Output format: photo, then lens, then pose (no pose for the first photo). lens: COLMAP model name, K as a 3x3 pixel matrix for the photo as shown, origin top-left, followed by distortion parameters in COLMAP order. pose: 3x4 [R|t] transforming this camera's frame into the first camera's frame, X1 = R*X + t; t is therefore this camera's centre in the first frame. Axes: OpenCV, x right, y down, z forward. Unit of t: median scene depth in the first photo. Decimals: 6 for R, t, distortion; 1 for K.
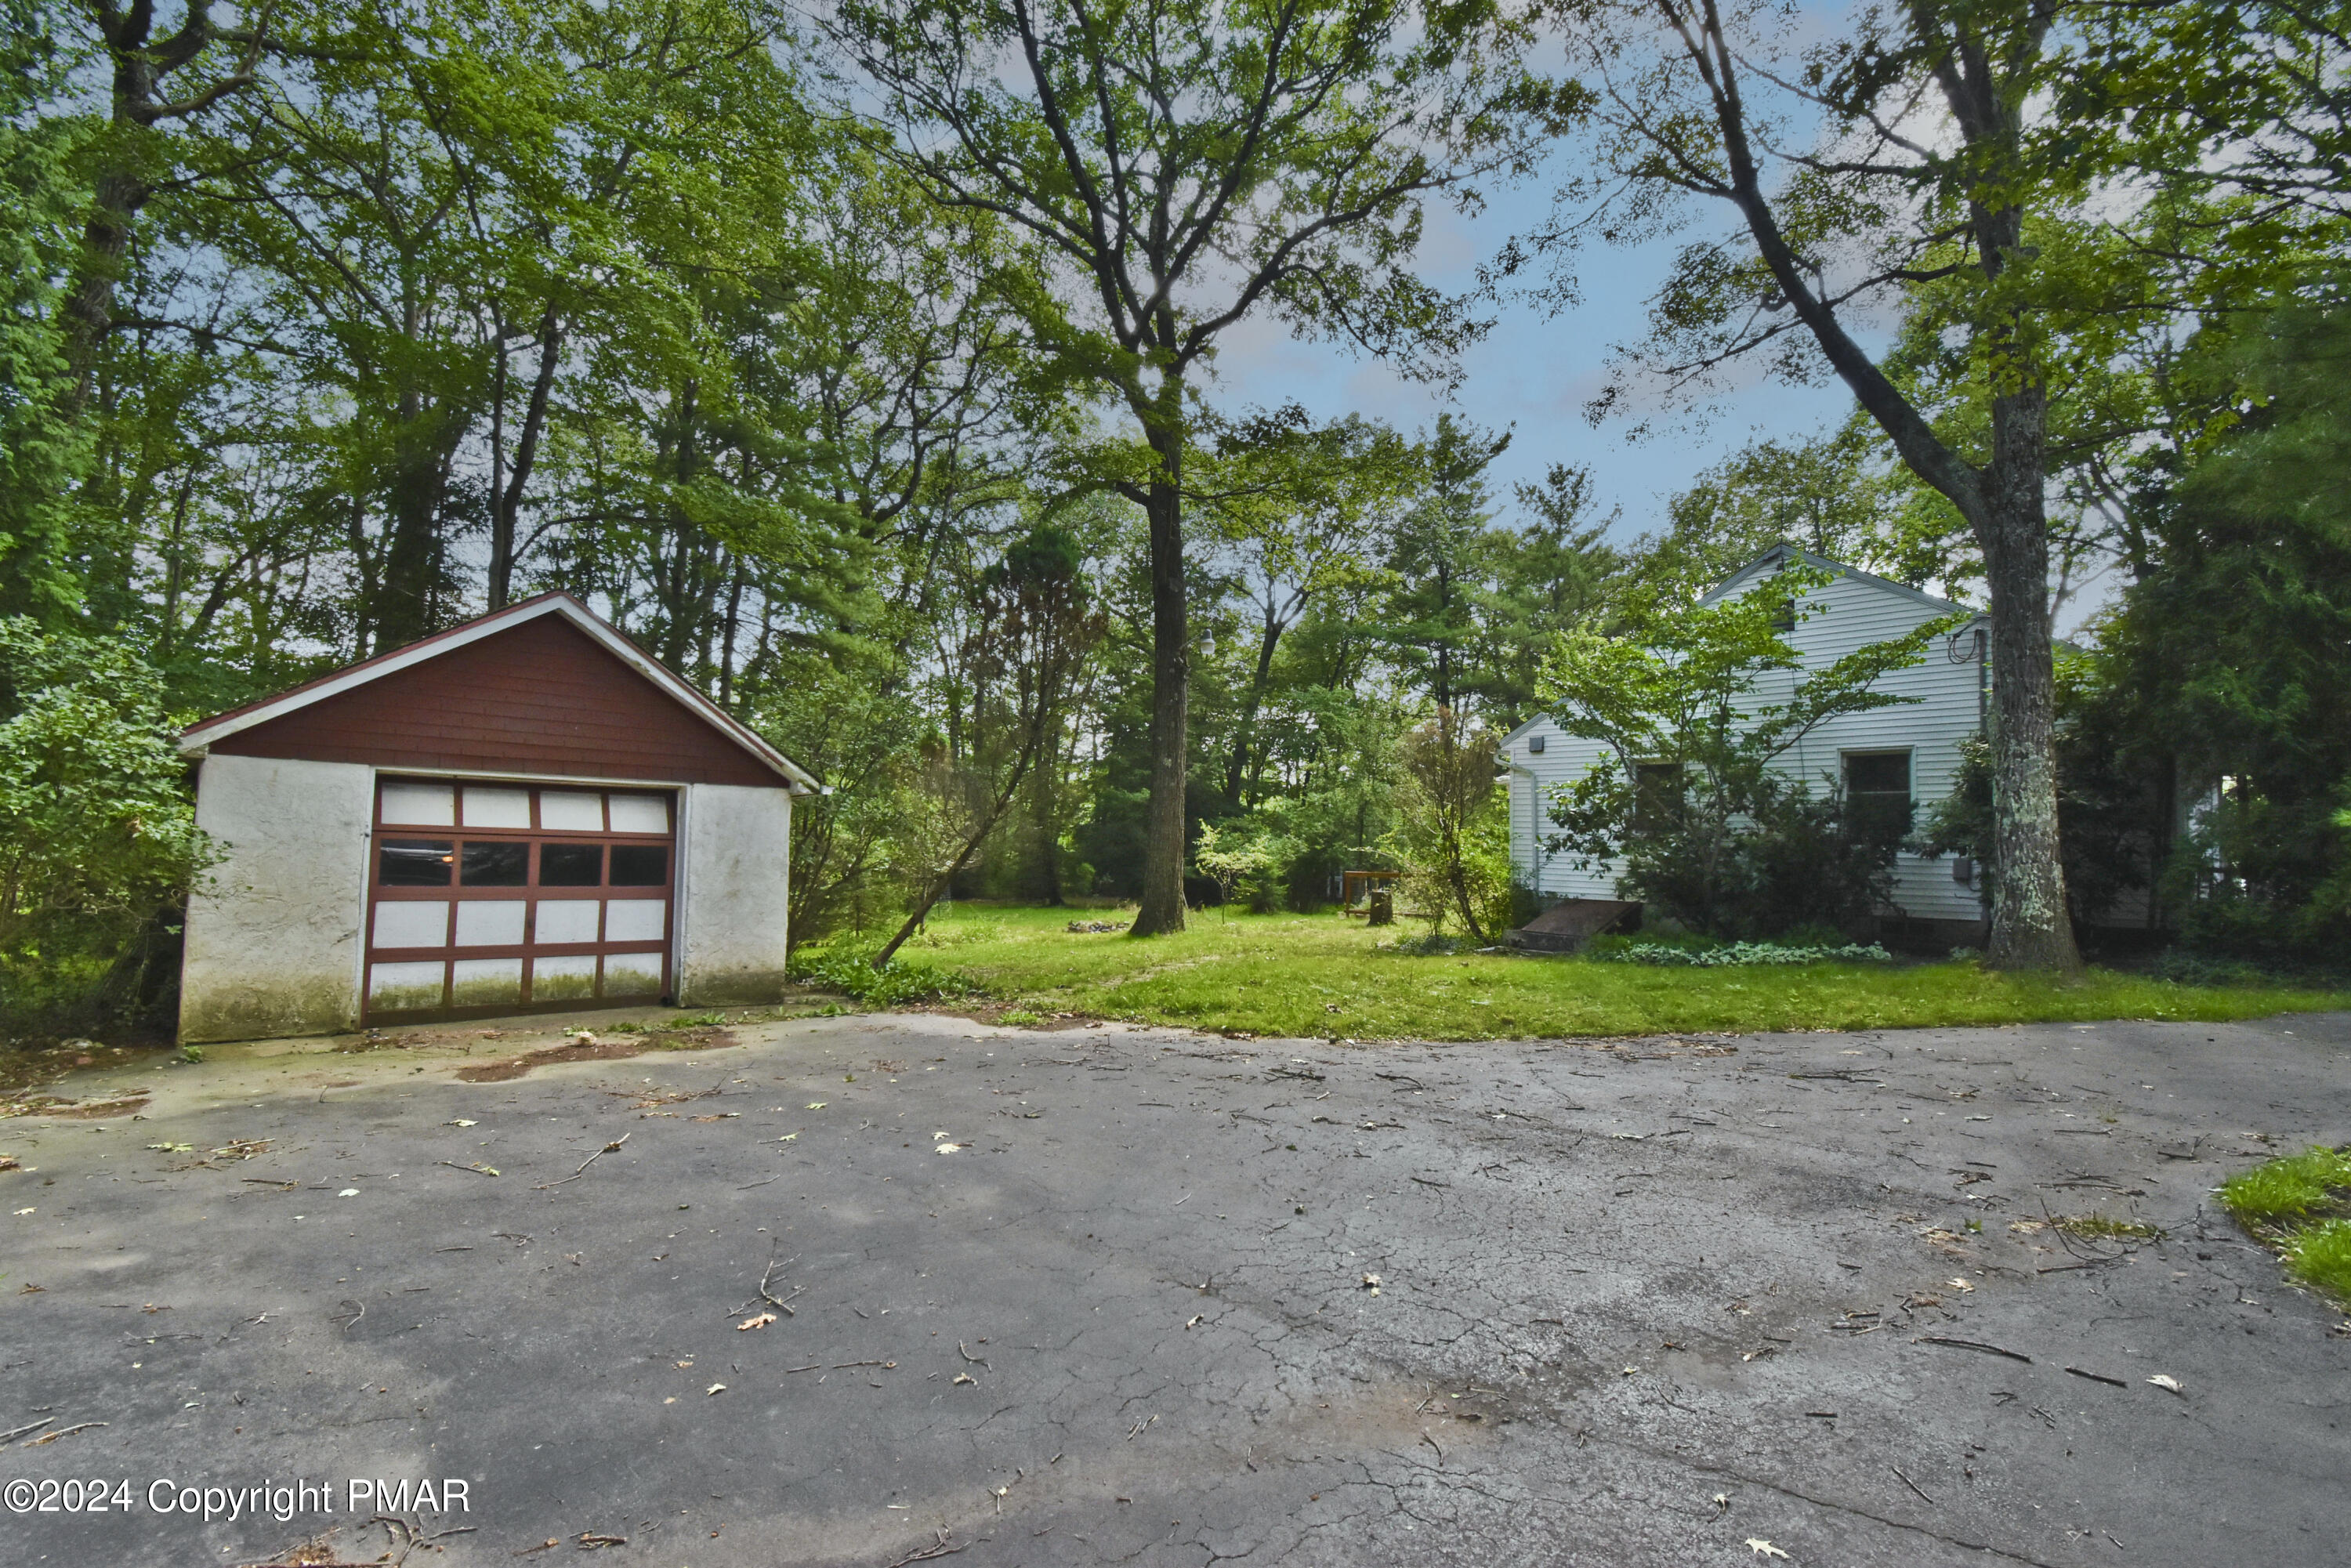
lens RADIAL K [[1018.7, 0, 1175.7], [0, 1018.7, 805.5], [0, 0, 1]] dist [0.000164, -0.016990]
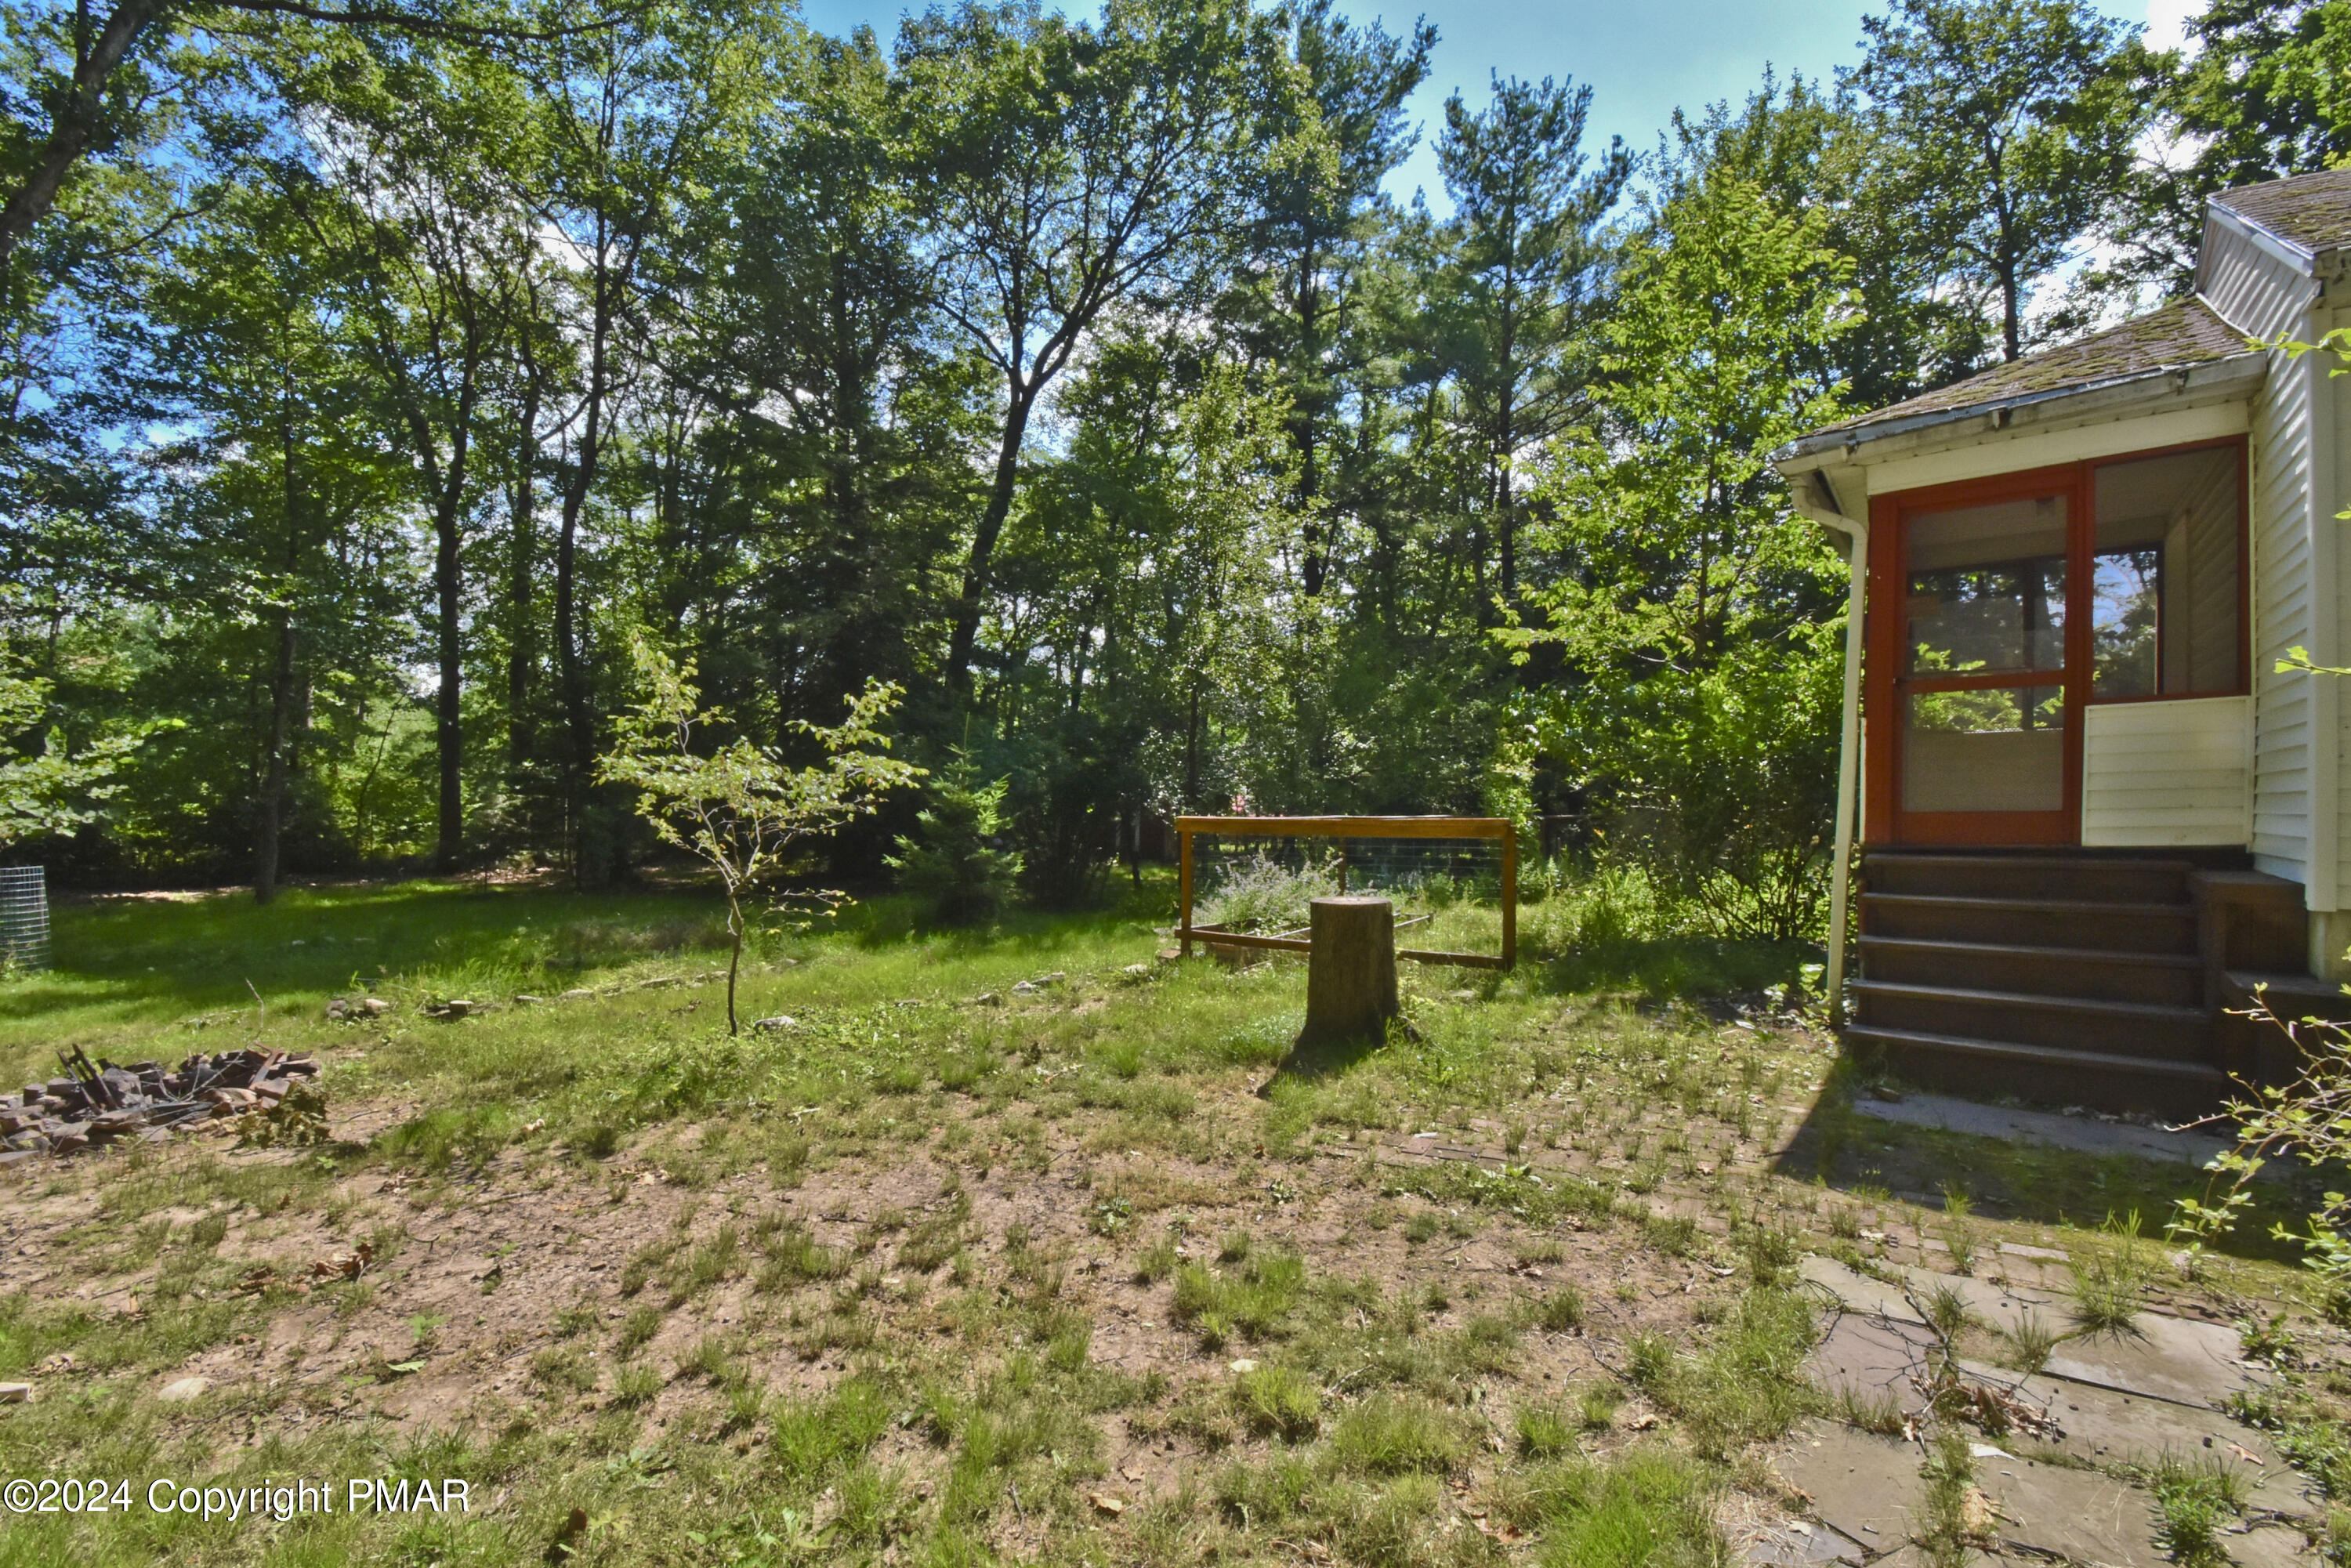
lens RADIAL K [[1020.2, 0, 1171.5], [0, 1020.2, 811.9], [0, 0, 1]] dist [0.001181, -0.016211]
pose [[0.978633, -0.015622, 0.205021, 0.109939], [0.001204, 0.997528, 0.070266, 0.045461], [-0.205611, -0.068517, 0.976232, 0.771920]]
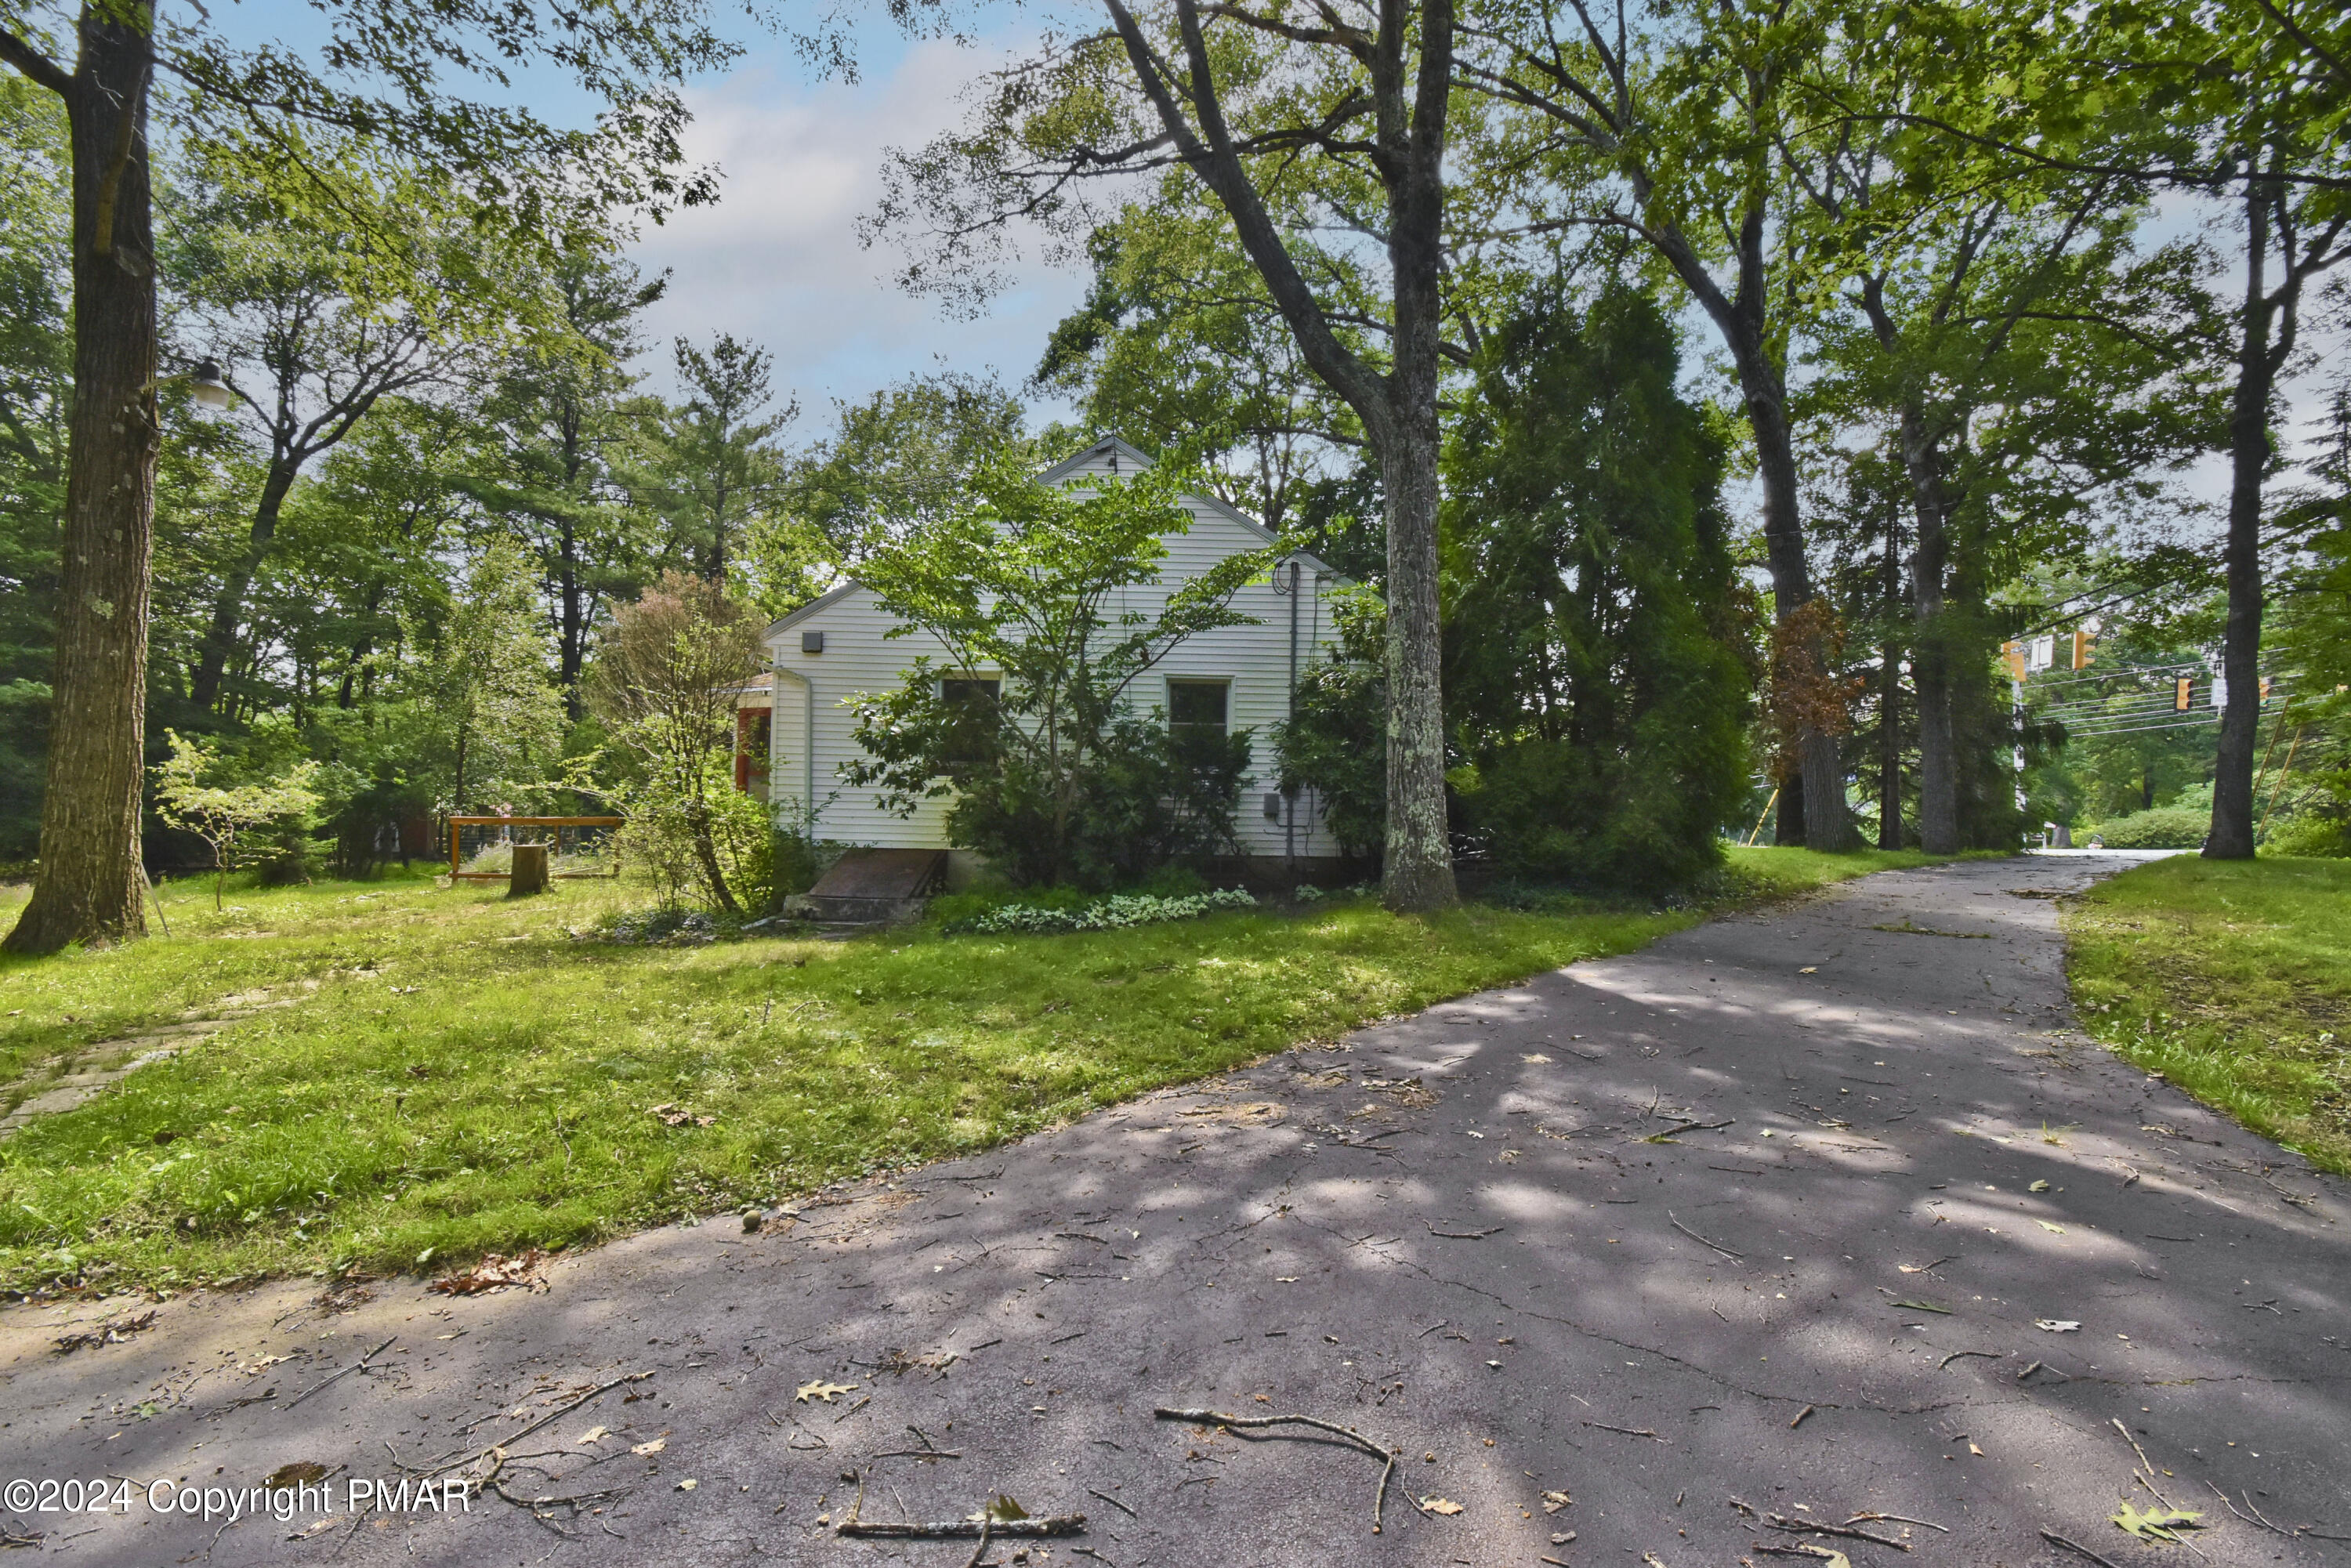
lens RADIAL K [[1018.7, 0, 1175.7], [0, 1018.7, 805.5], [0, 0, 1]] dist [0.000164, -0.016990]
pose [[0.668150, -0.008042, 0.743983, -0.014754], [-0.035067, 0.998490, 0.042286, 0.013308], [-0.743200, -0.054342, 0.666859, 0.221804]]
